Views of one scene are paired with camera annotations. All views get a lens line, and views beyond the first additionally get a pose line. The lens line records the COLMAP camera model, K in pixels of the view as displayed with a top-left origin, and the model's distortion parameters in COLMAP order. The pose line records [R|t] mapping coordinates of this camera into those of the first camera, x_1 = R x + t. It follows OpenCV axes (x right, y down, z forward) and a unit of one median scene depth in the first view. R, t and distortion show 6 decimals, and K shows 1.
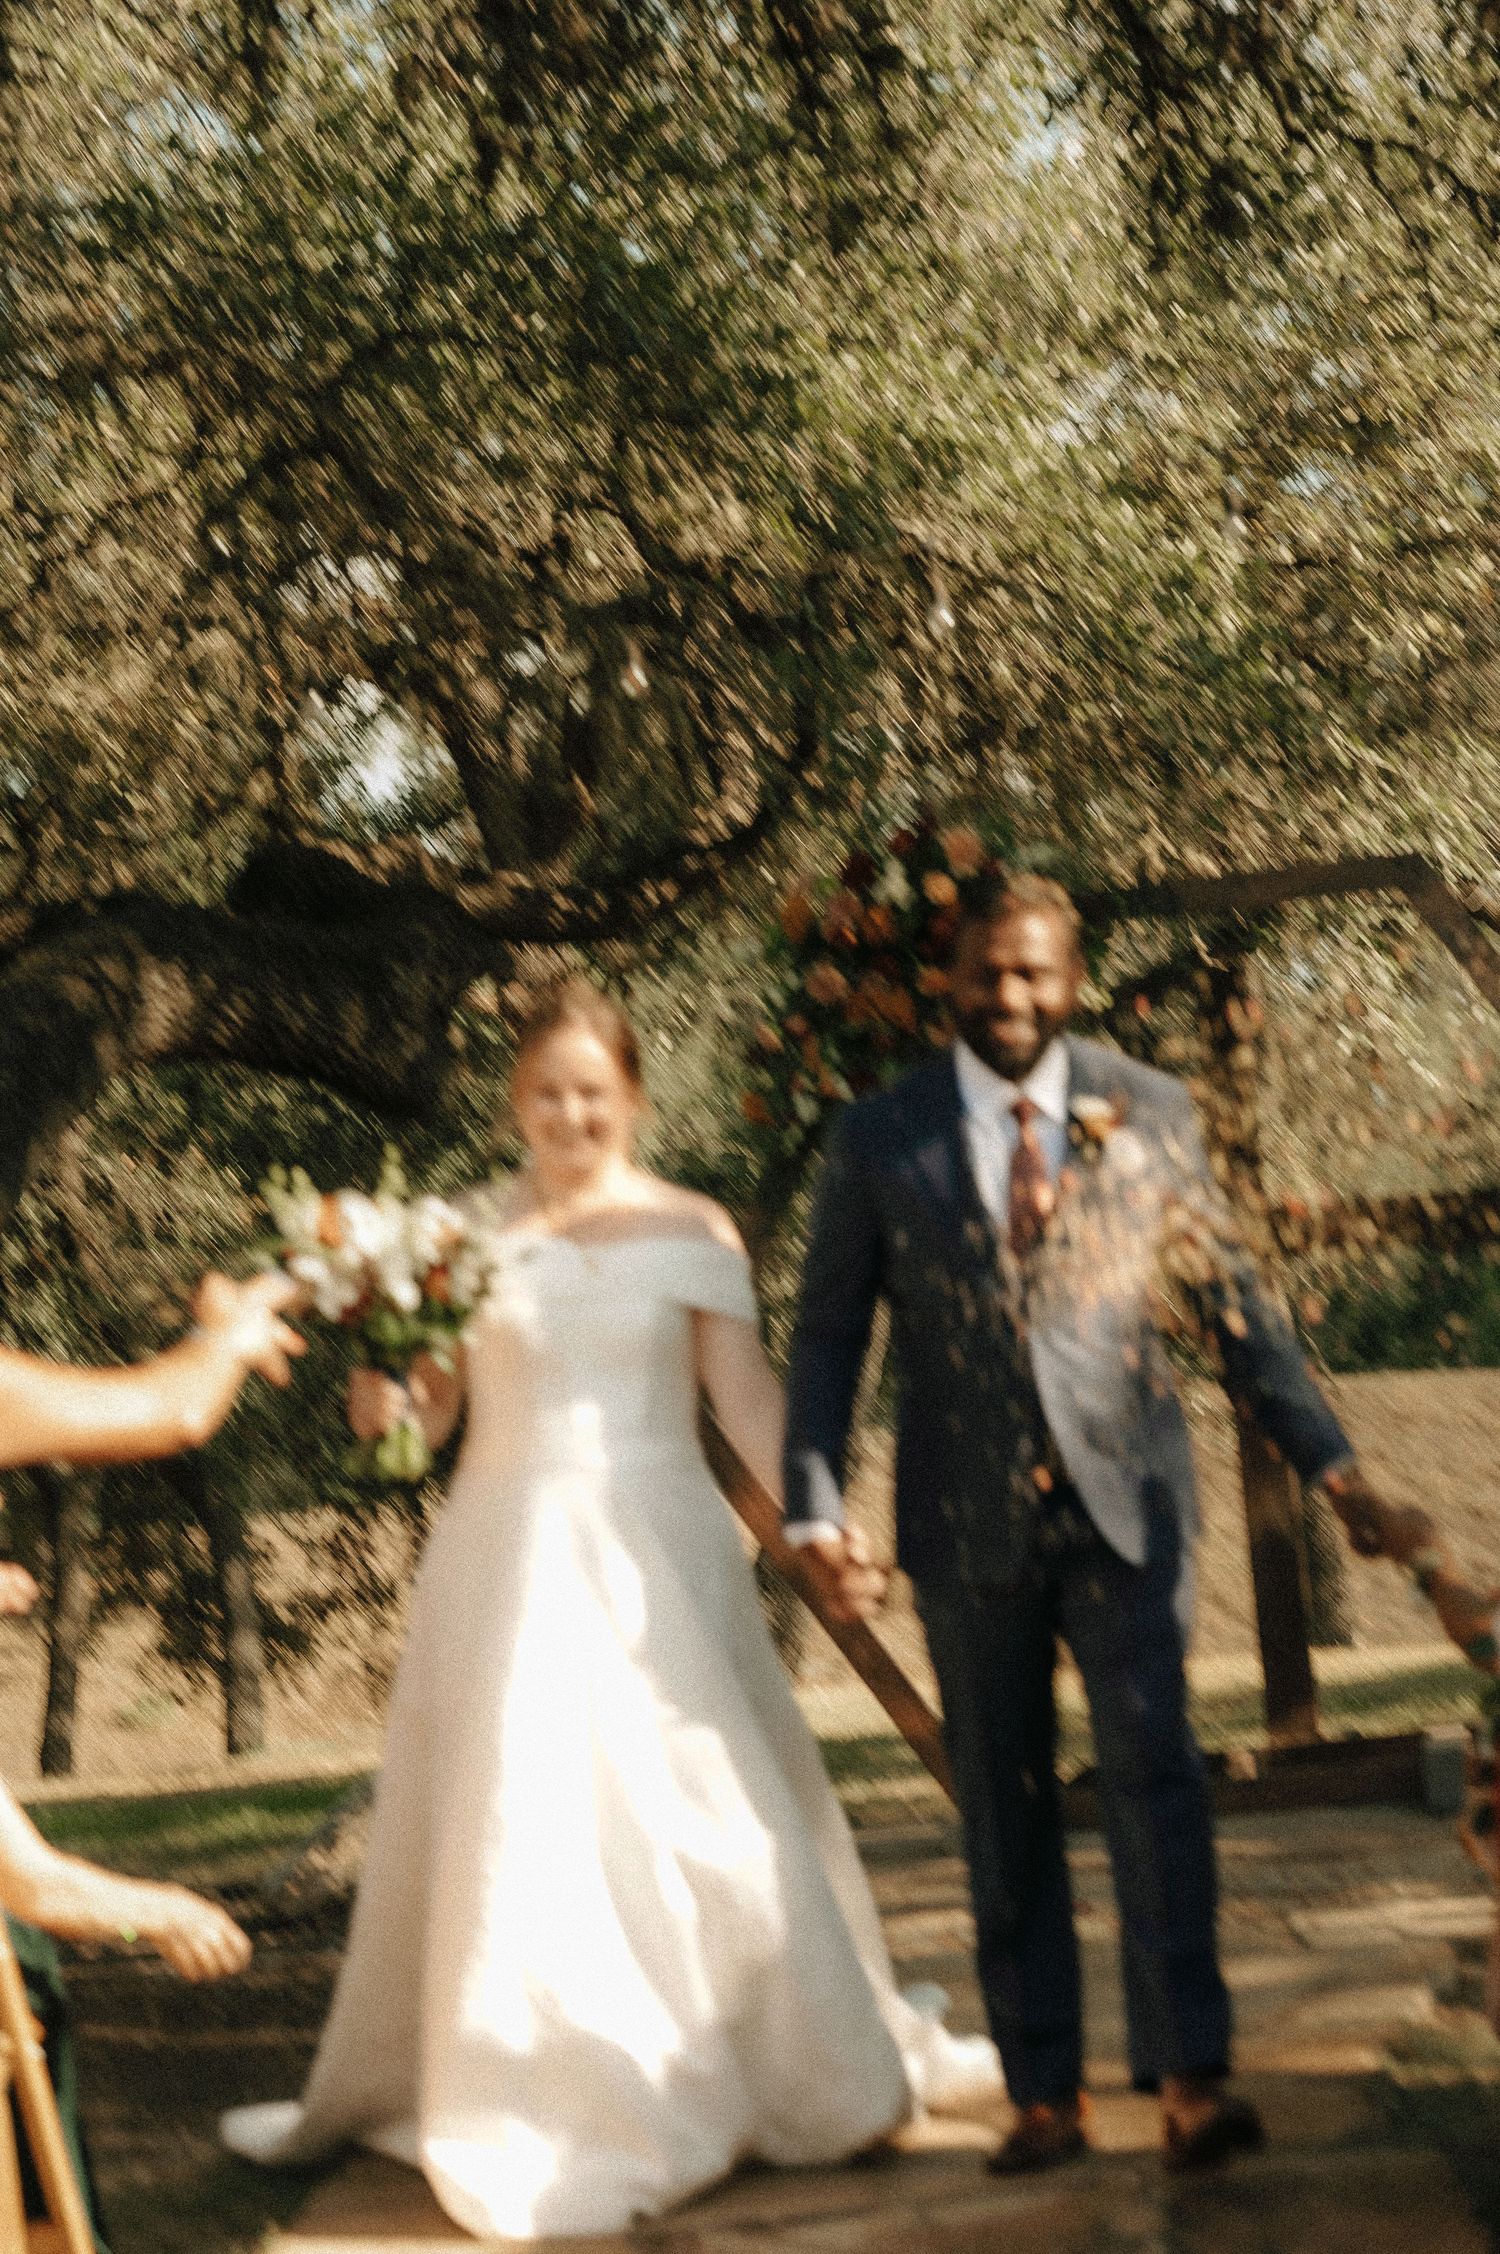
lens RADIAL K [[5771.9, 0, 750.0], [0, 5771.9, 1127.0], [0, 0, 1]] dist [-0.020680, 0.677296]
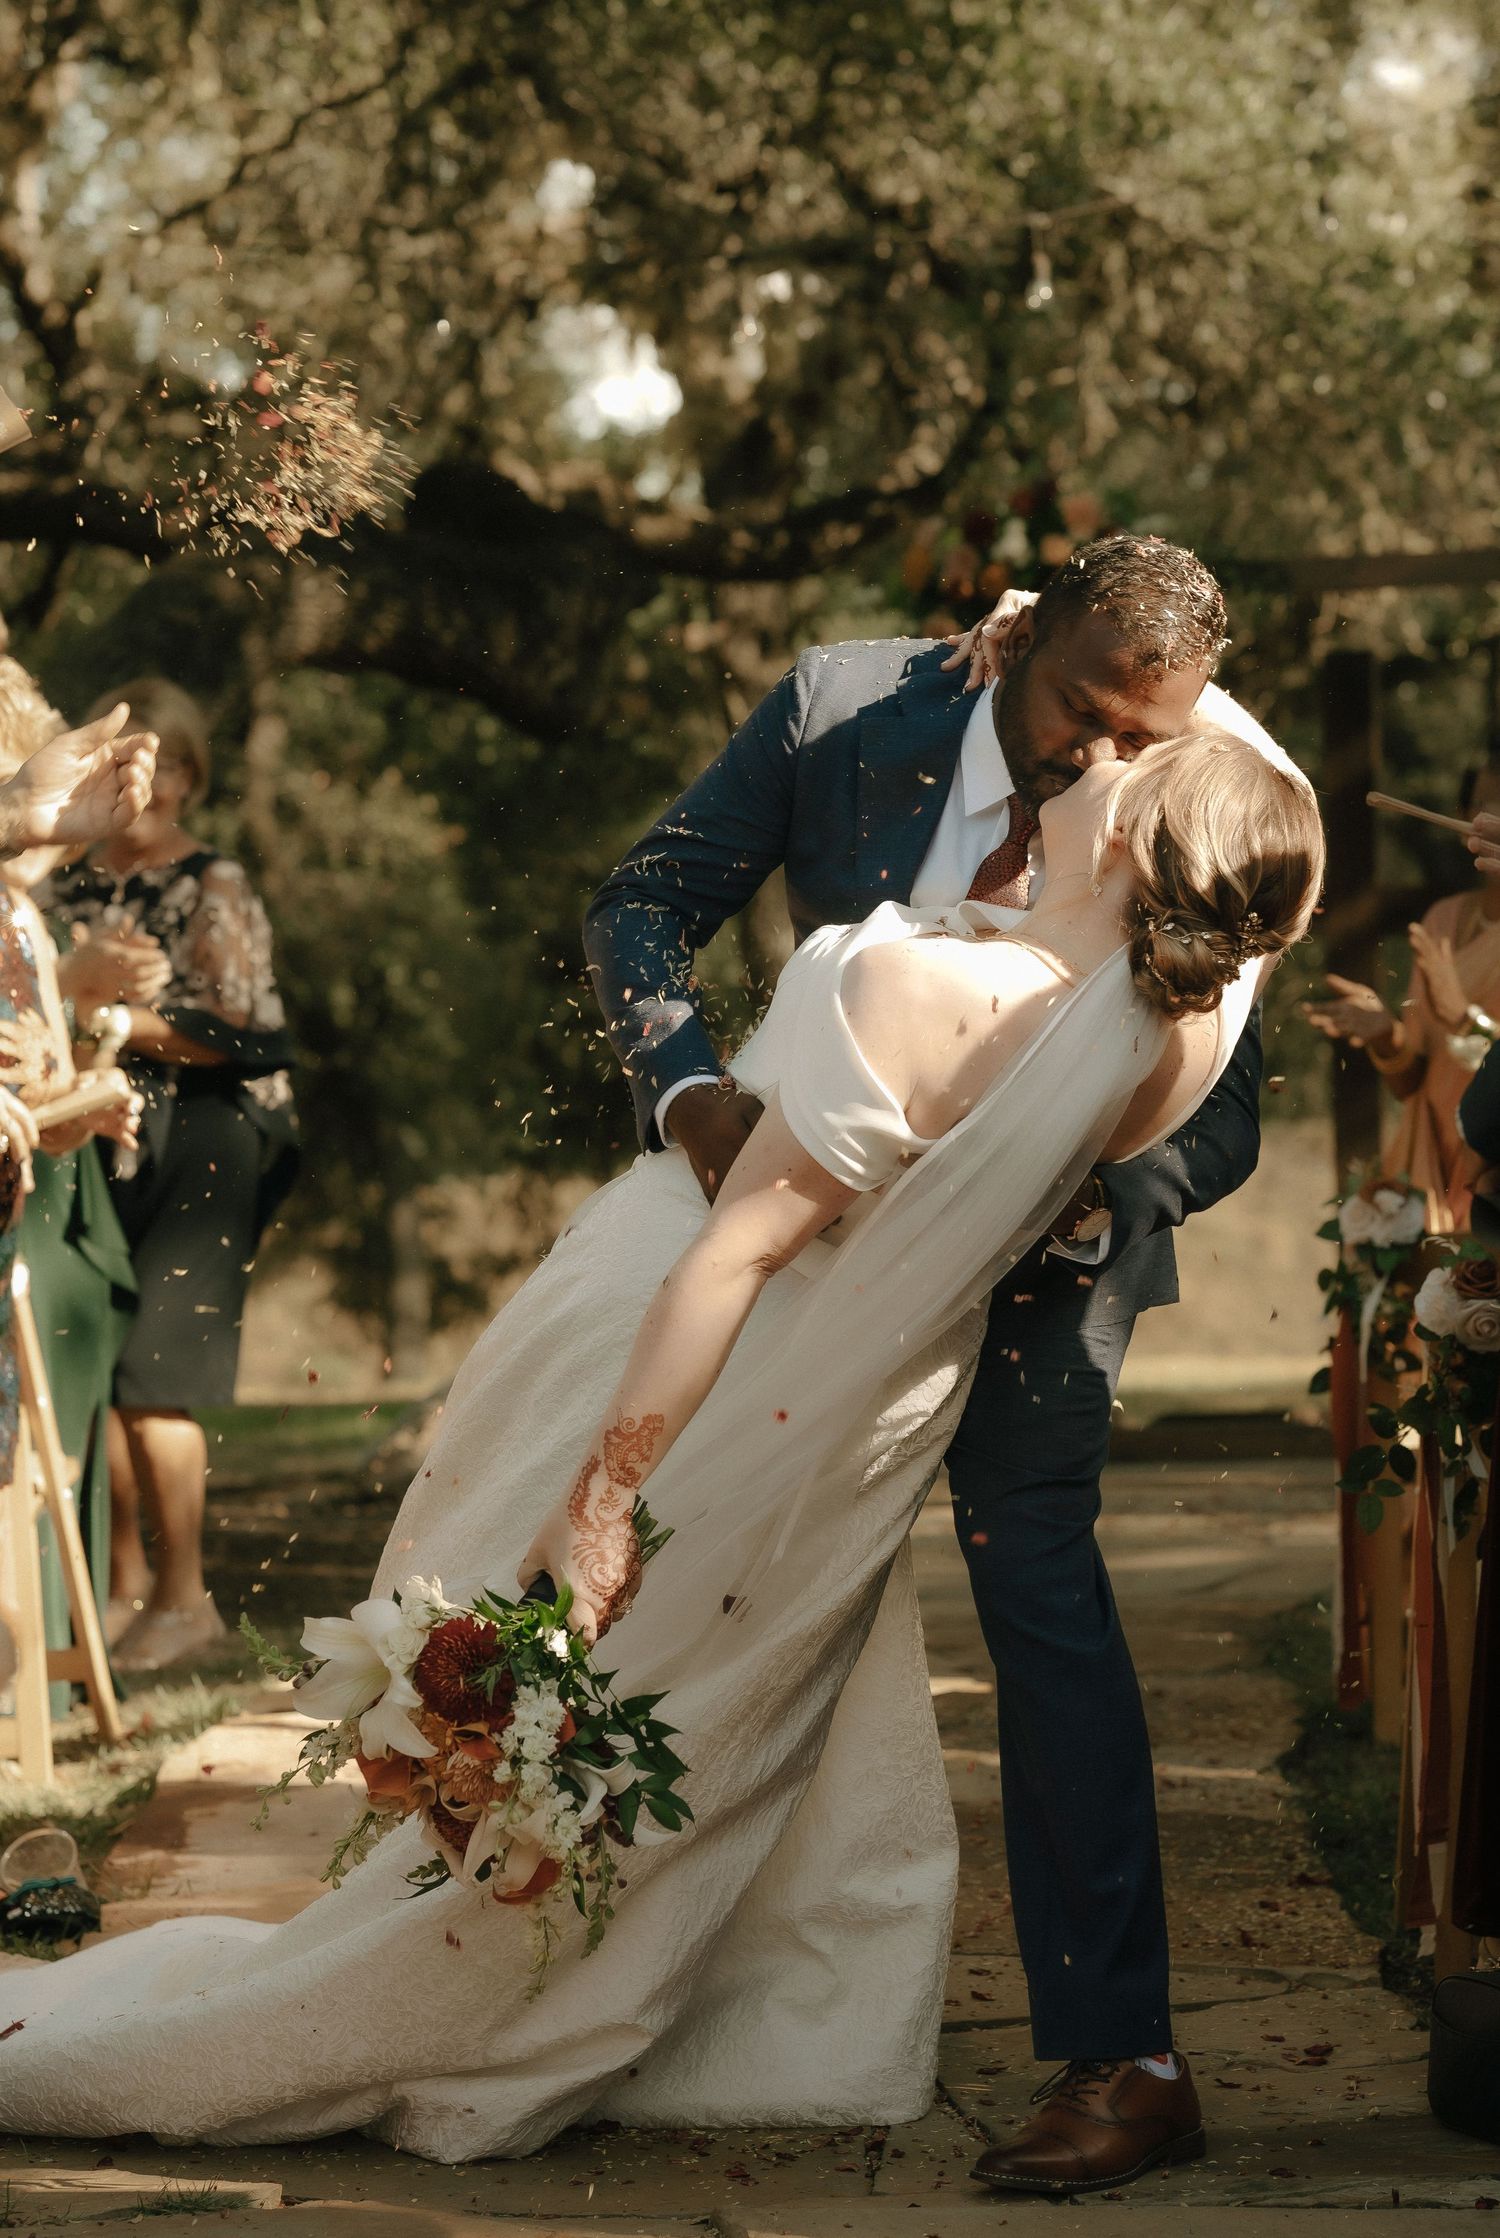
lens RADIAL K [[5074.0, 0, 750.0], [0, 5074.0, 1119.0], [0, 0, 1]] dist [-0.024545, -0.655379]
pose [[0.997406, 0.071661, 0.006792, -0.029443], [-0.071968, 0.994639, 0.074252, -0.004466], [-0.001434, -0.074548, 0.997216, 0.120014]]
